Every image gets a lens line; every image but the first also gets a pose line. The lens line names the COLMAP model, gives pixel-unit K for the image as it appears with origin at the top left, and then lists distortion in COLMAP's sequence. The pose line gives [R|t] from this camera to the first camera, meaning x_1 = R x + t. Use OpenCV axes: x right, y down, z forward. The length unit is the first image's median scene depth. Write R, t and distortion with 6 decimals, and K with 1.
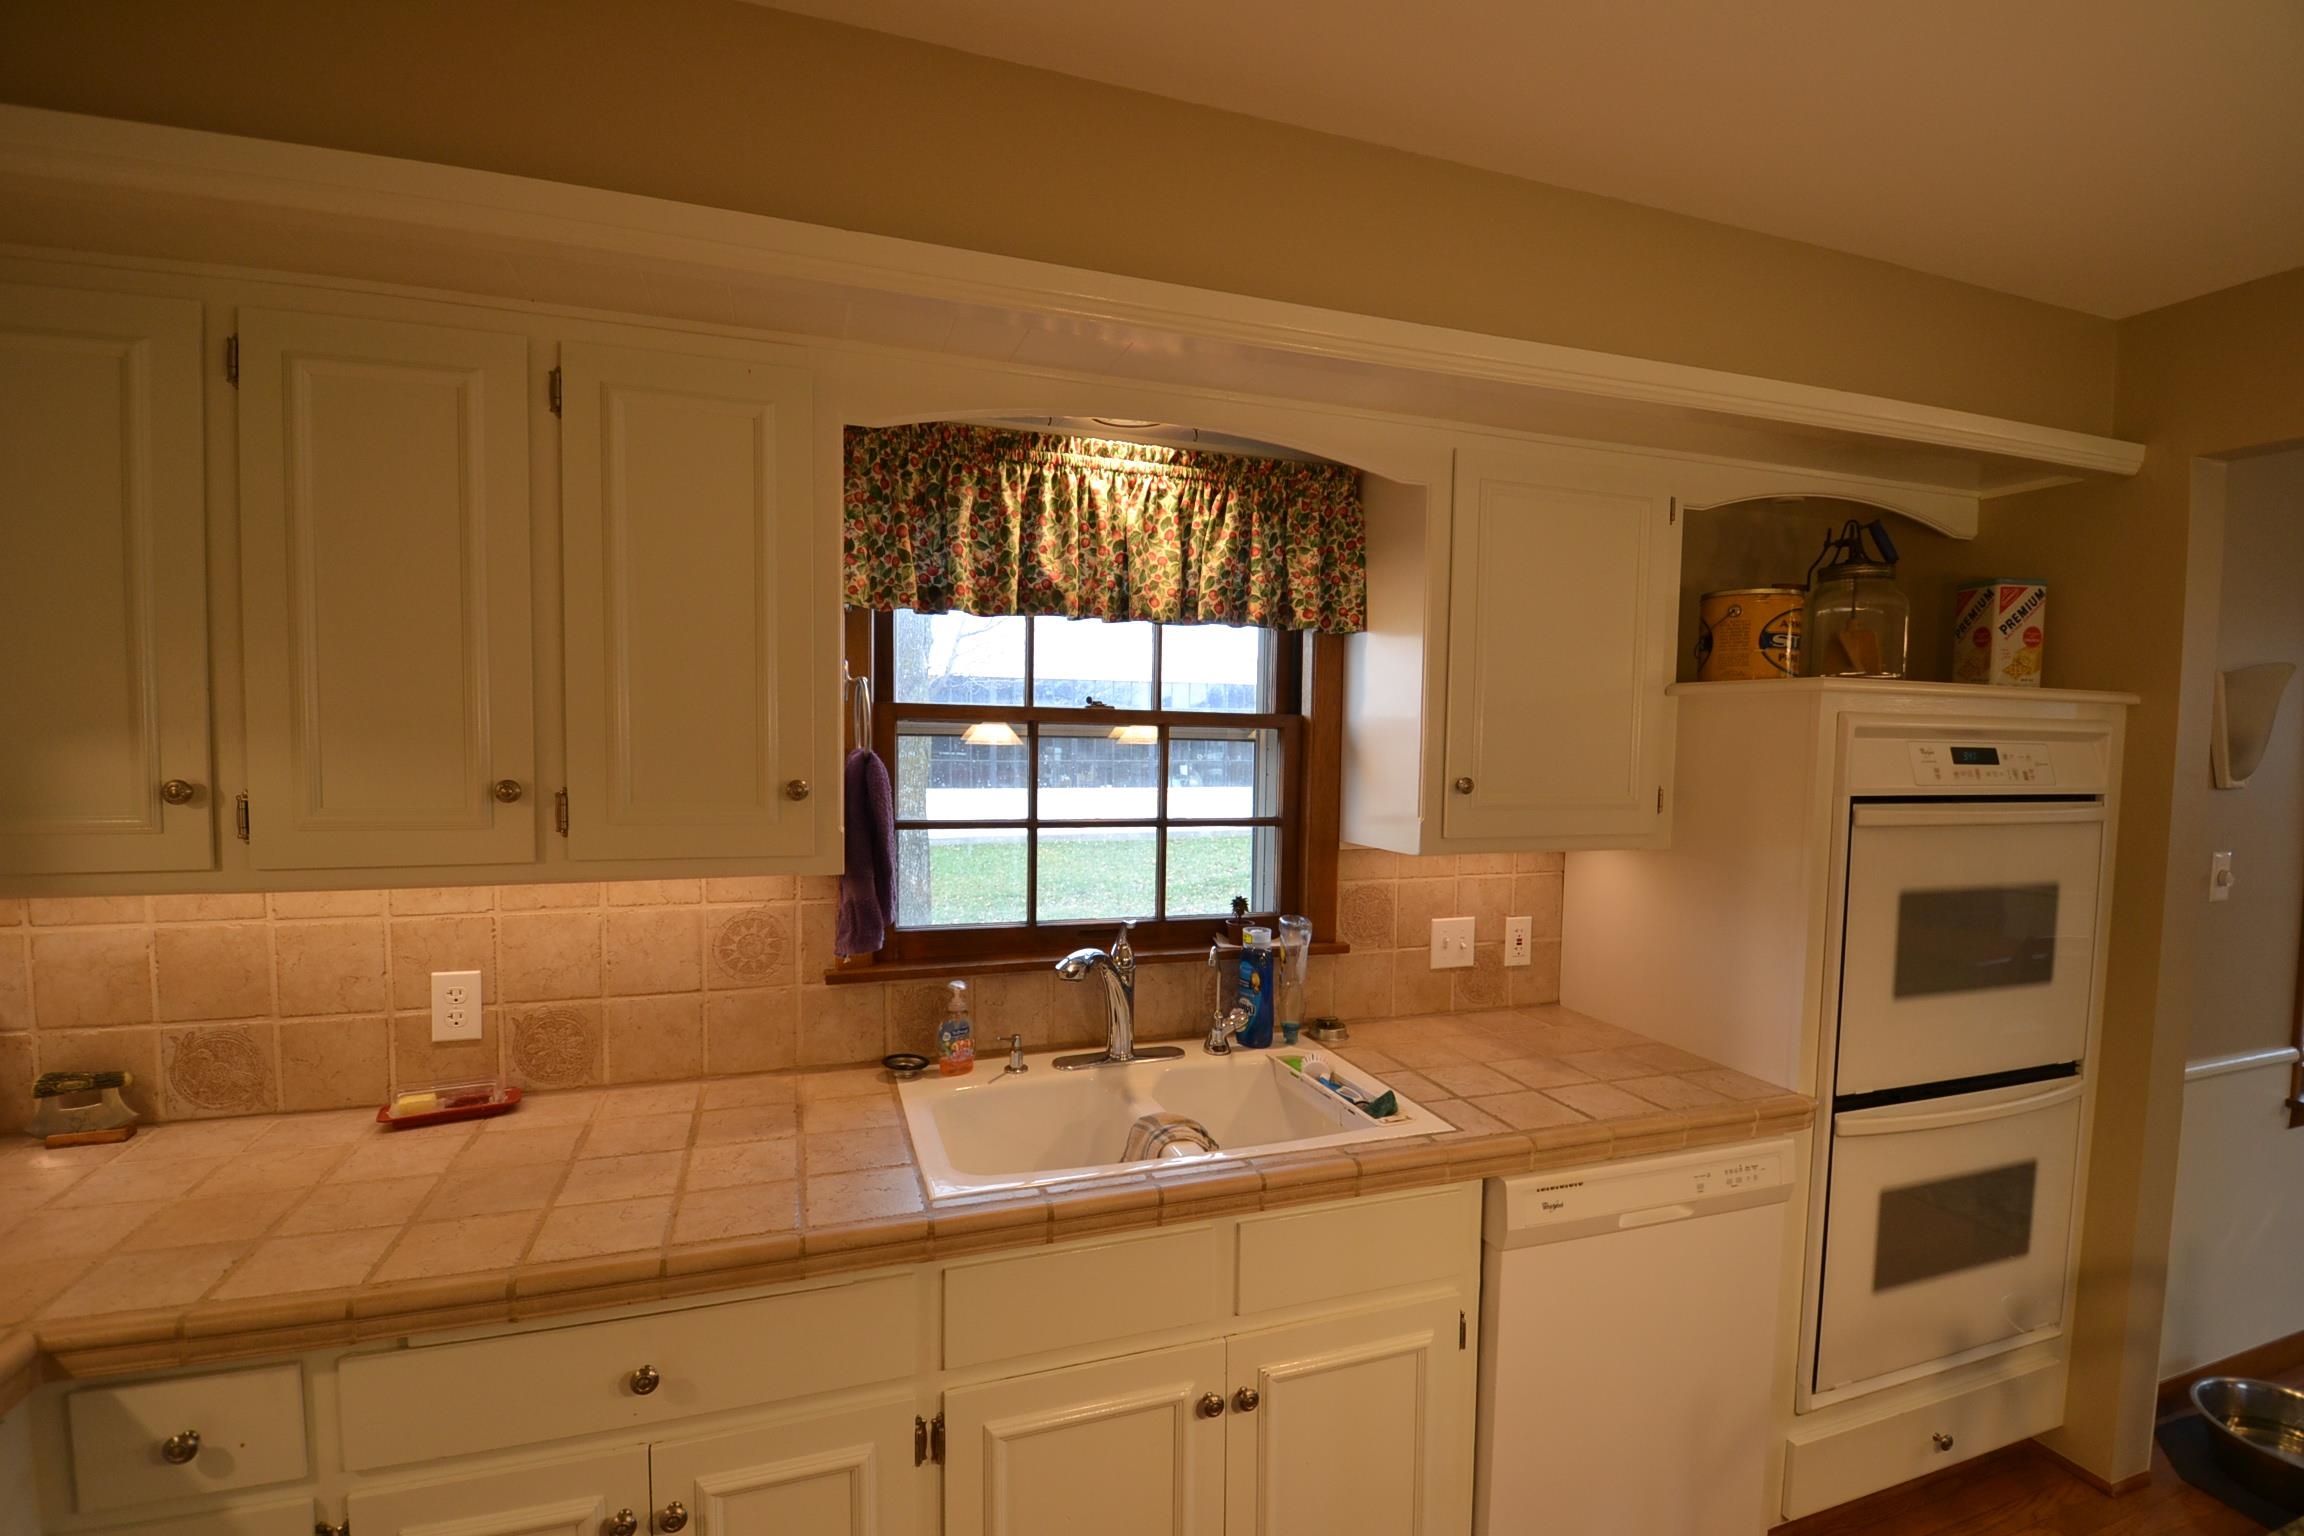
lens RADIAL K [[1022.9, 0, 1149.5], [0, 1022.9, 792.4], [0, 0, 1]] dist [0.017515, -0.024967]
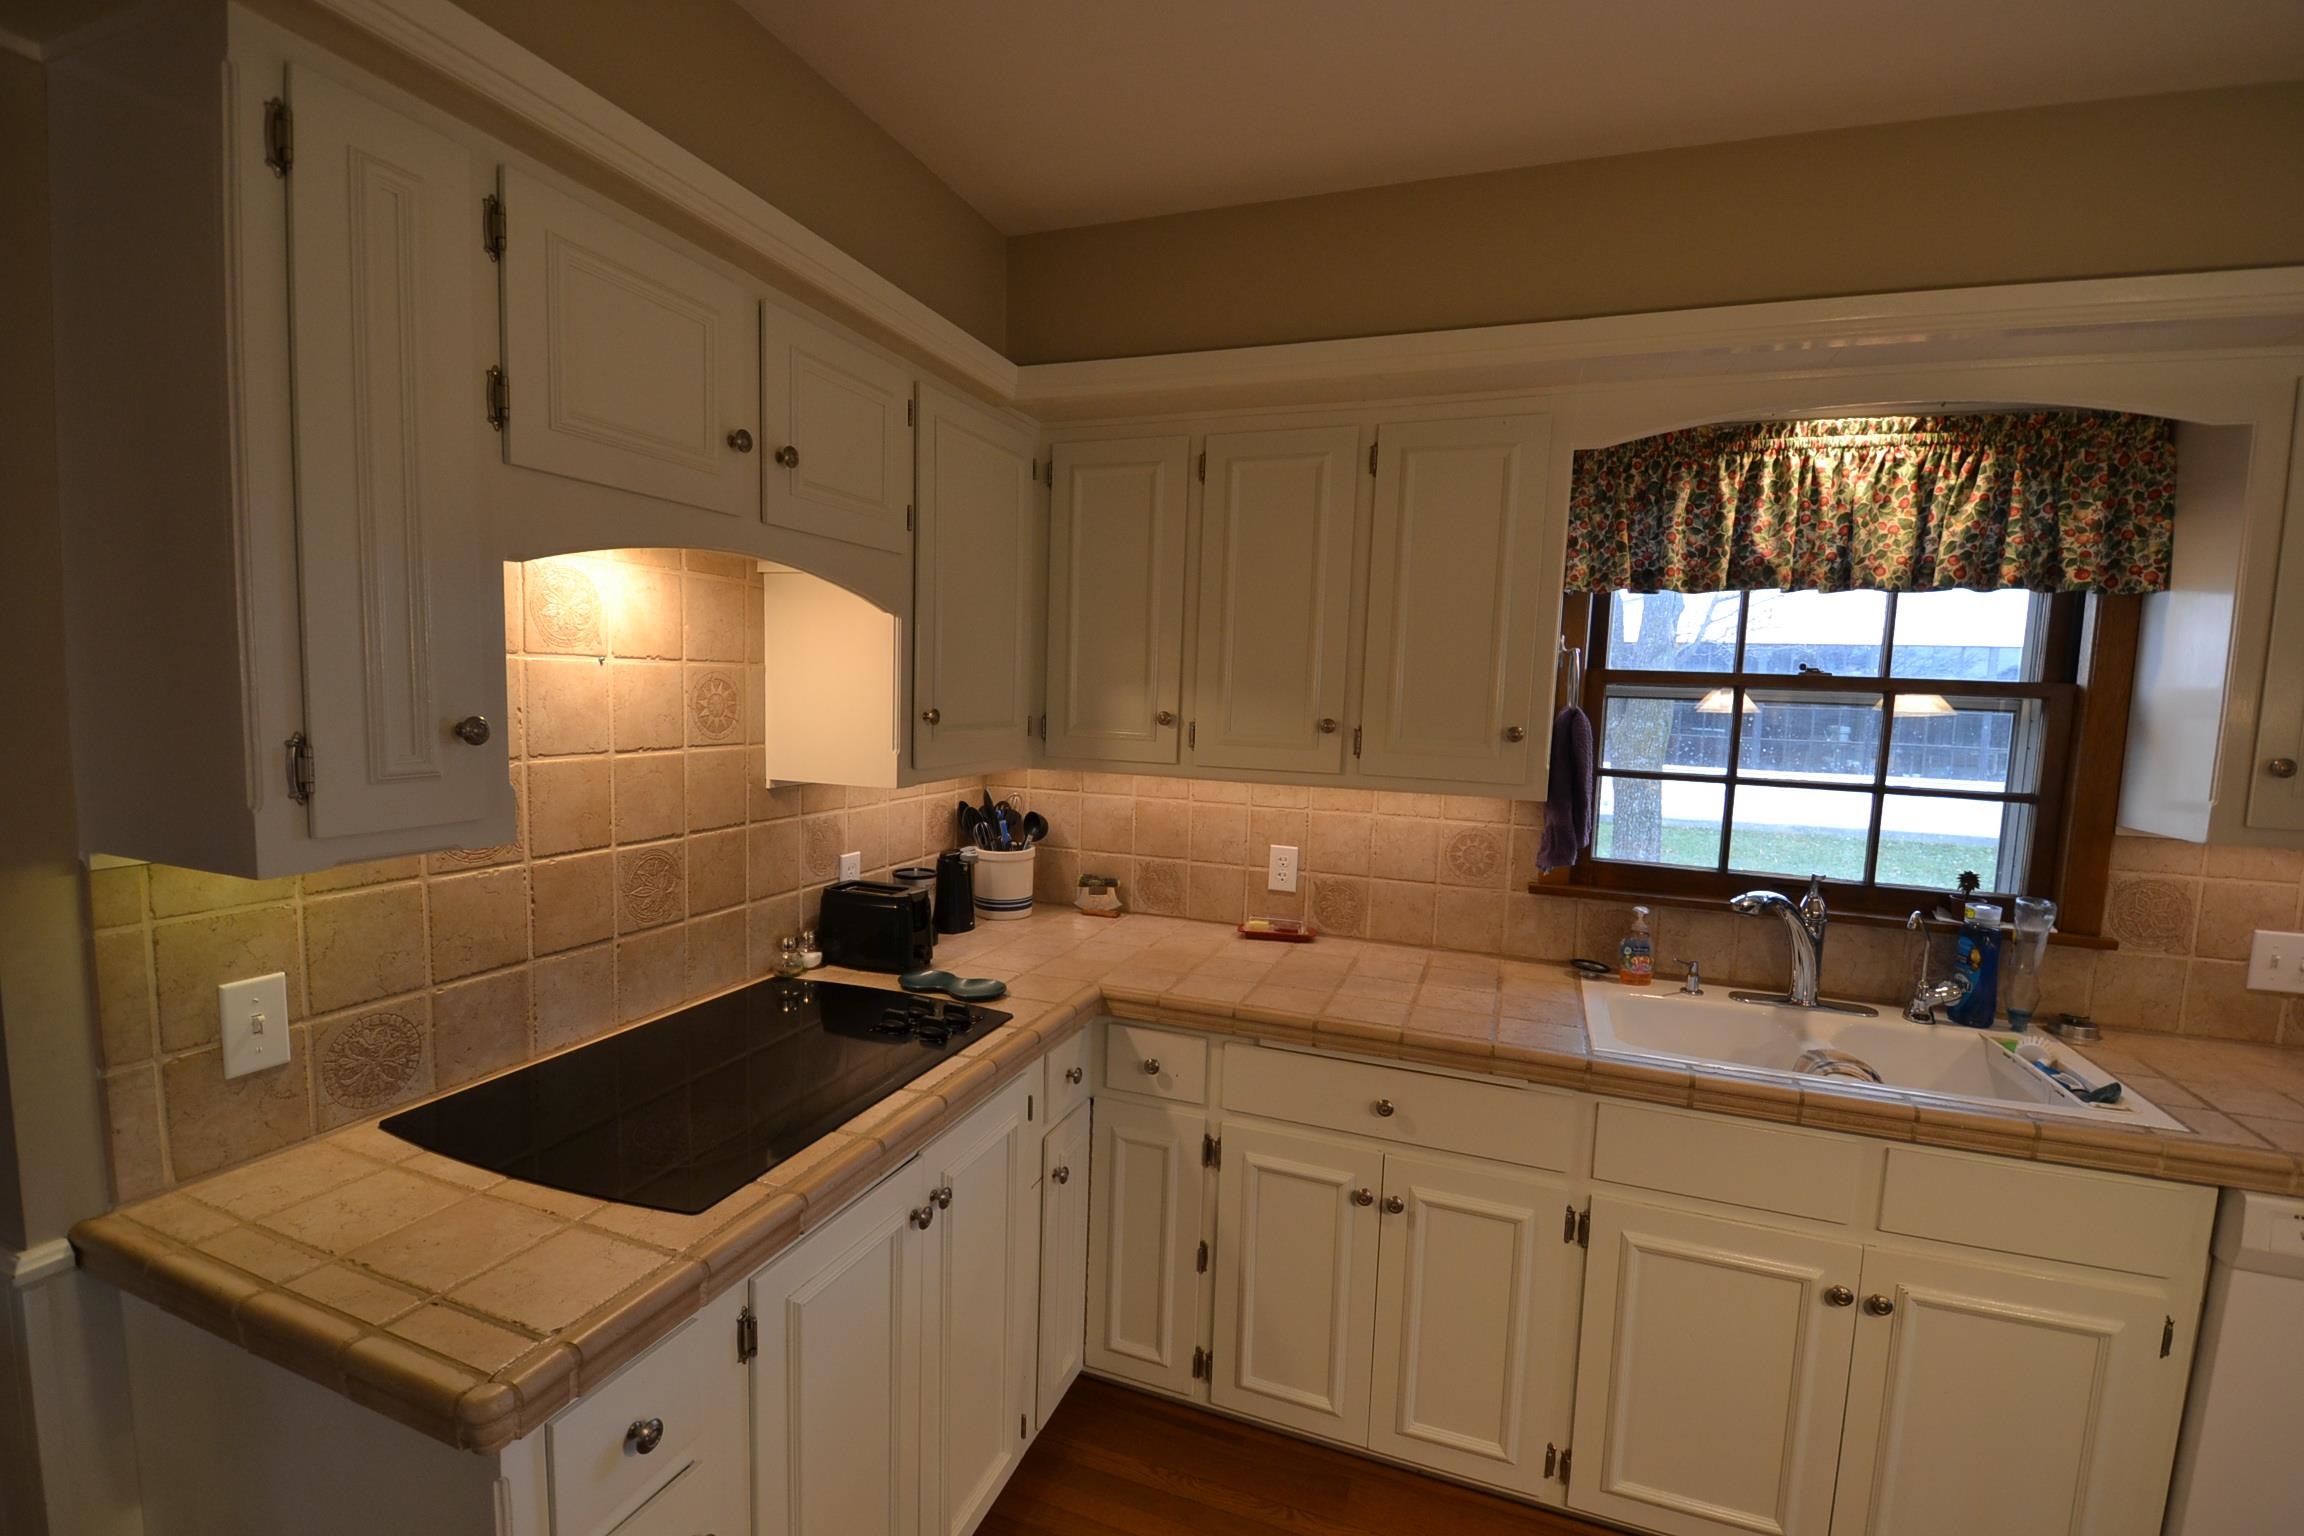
lens RADIAL K [[1022.9, 0, 1149.5], [0, 1022.9, 792.4], [0, 0, 1]] dist [0.017515, -0.024967]
pose [[0.770107, 0.076142, -0.633354, 0.113498], [-0.057983, 0.997096, 0.049369, 0.028204], [0.635274, -0.001296, 0.772286, -0.269269]]
